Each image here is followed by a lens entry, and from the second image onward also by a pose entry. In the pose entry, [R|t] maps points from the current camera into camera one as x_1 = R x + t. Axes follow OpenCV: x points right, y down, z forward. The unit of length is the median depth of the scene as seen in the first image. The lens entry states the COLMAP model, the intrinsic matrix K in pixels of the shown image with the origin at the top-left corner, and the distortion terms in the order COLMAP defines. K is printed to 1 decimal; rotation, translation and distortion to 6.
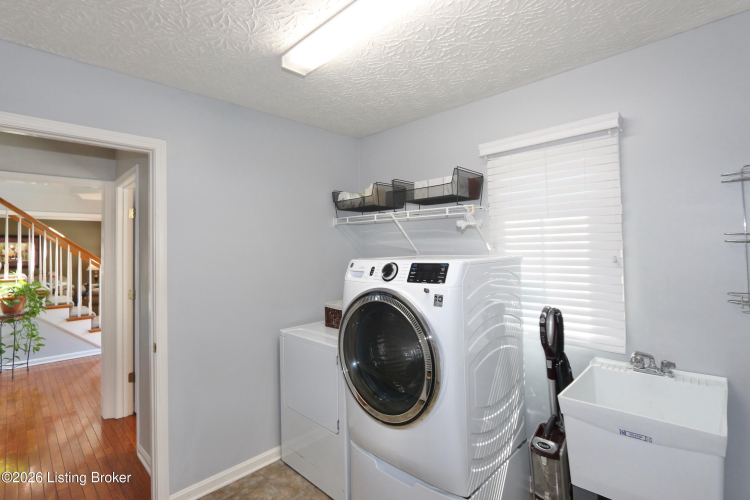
lens RADIAL K [[347.3, 0, 368.3], [0, 347.3, 239.7], [0, 0, 1]] dist [-0.011950, -0.000230]
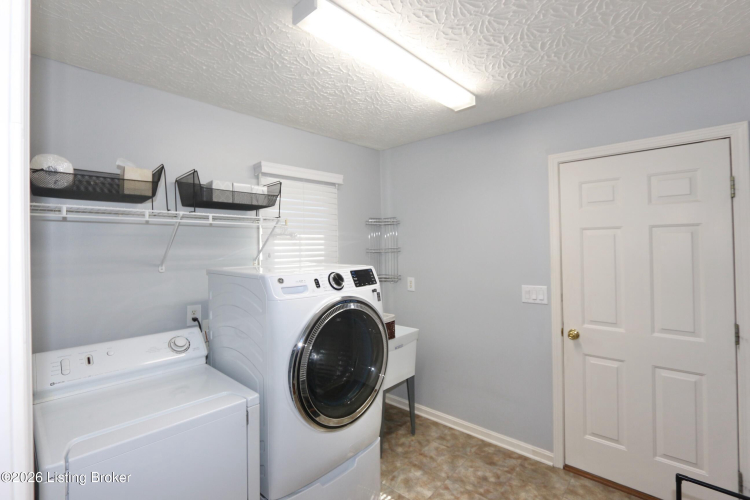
lens RADIAL K [[347.3, 0, 368.3], [0, 347.3, 239.7], [0, 0, 1]] dist [-0.011950, -0.000230]
pose [[-0.017033, 0.034977, 0.999243, -0.949430], [-0.005269, 0.999371, -0.035072, 0.003021], [-0.999841, -0.005863, -0.016838, 0.876217]]
